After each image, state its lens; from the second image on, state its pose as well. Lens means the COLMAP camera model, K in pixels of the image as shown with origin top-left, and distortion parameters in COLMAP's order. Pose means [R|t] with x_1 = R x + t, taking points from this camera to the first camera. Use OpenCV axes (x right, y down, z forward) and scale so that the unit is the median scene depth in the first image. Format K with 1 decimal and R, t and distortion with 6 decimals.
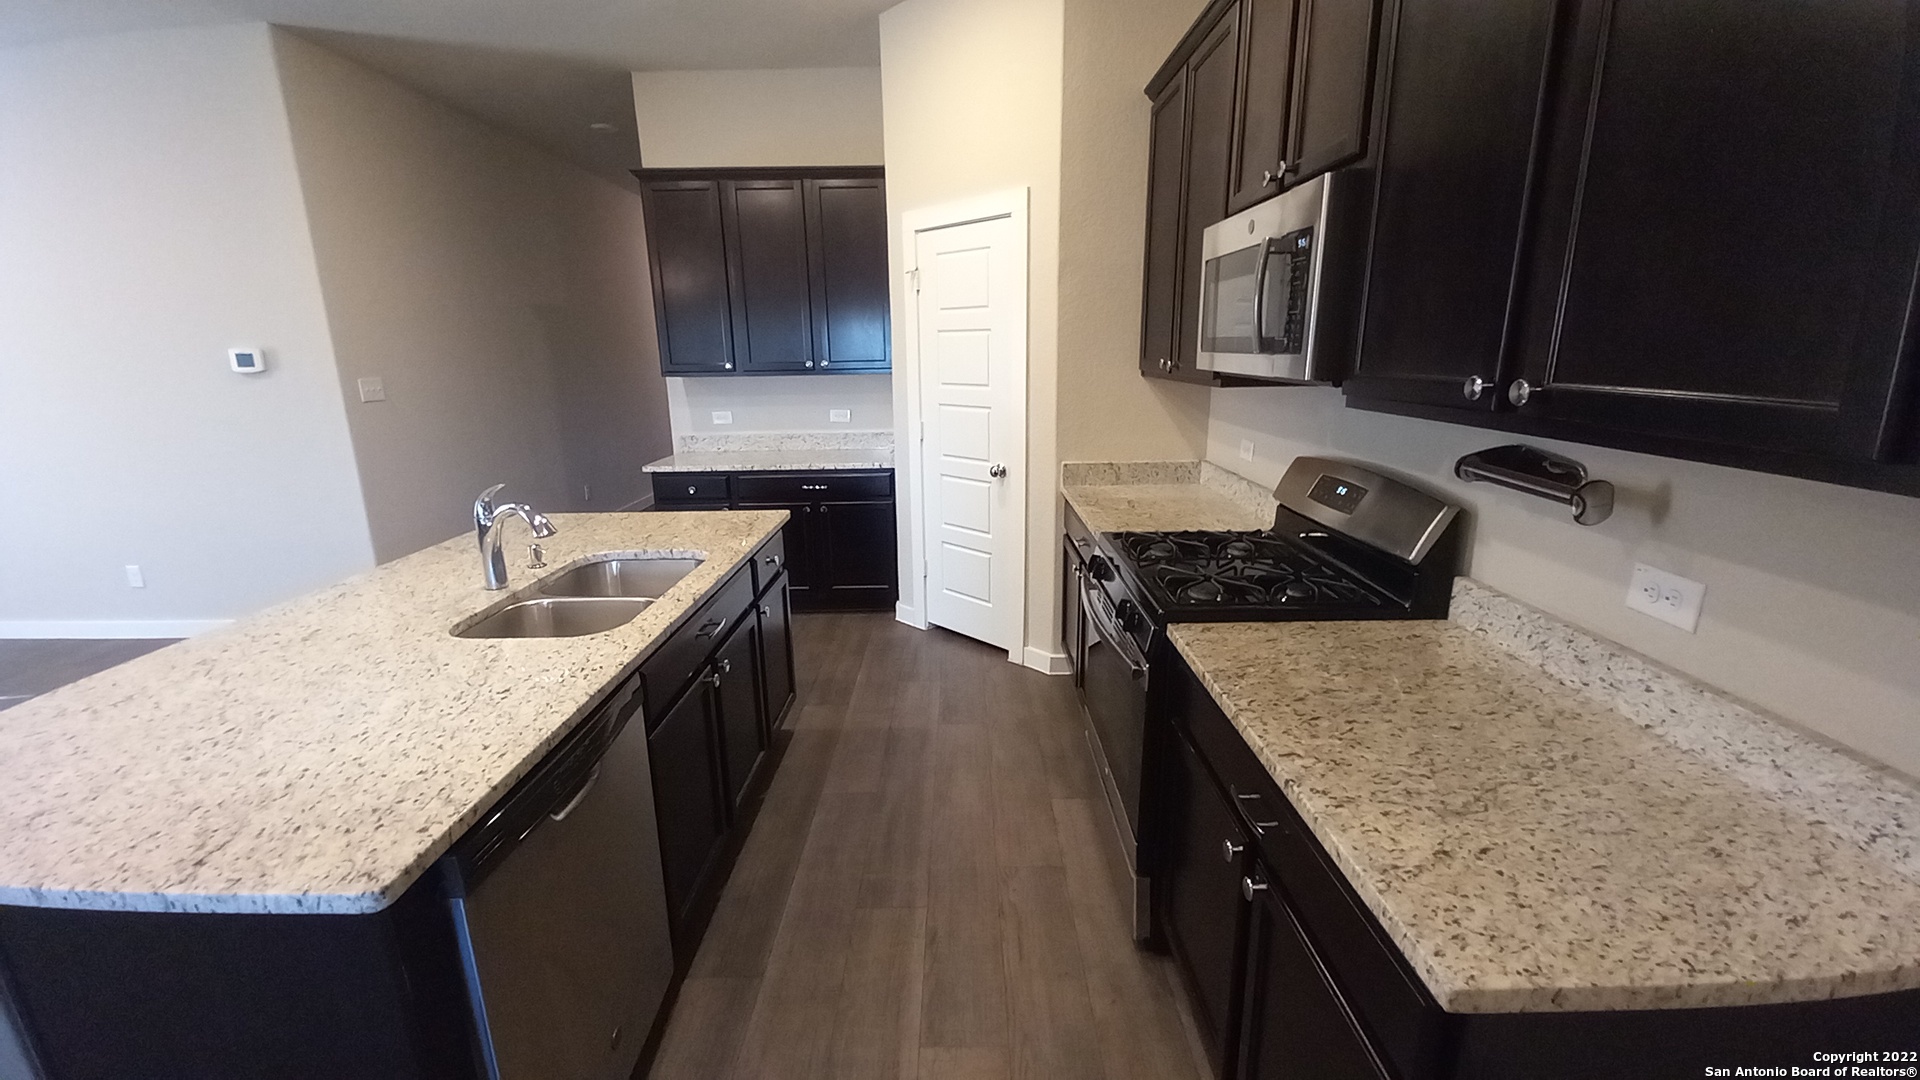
lens RADIAL K [[765.4, 0, 961.3], [0, 765.4, 546.6], [0, 0, 1]] dist [0.001214, -0.001491]
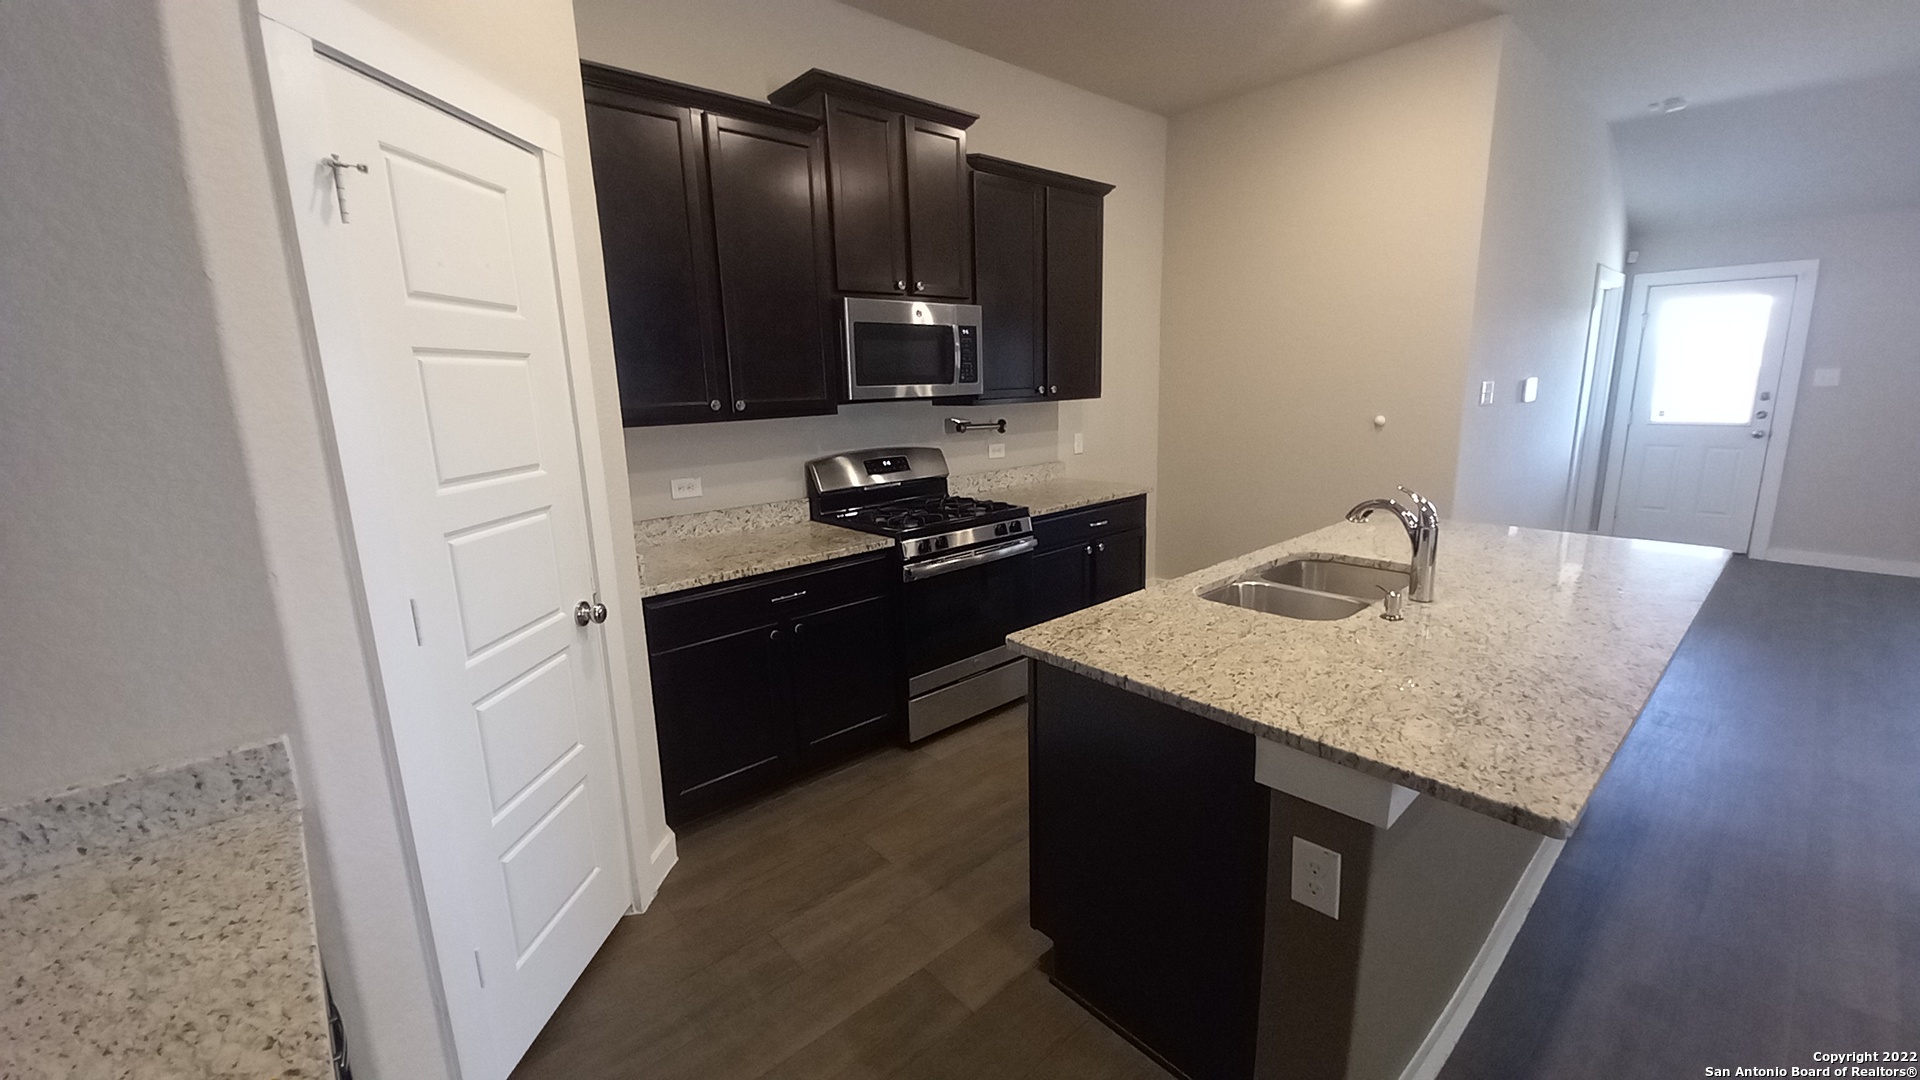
lens RADIAL K [[765.4, 0, 973.1], [0, 765.4, 530.2], [0, 0, 1]] dist [0.001214, -0.001491]
pose [[-0.678394, -0.102412, 0.727525, -0.491050], [0.226795, 0.912685, 0.339956, -0.252348], [-0.698817, 0.395623, -0.595934, 1.017421]]
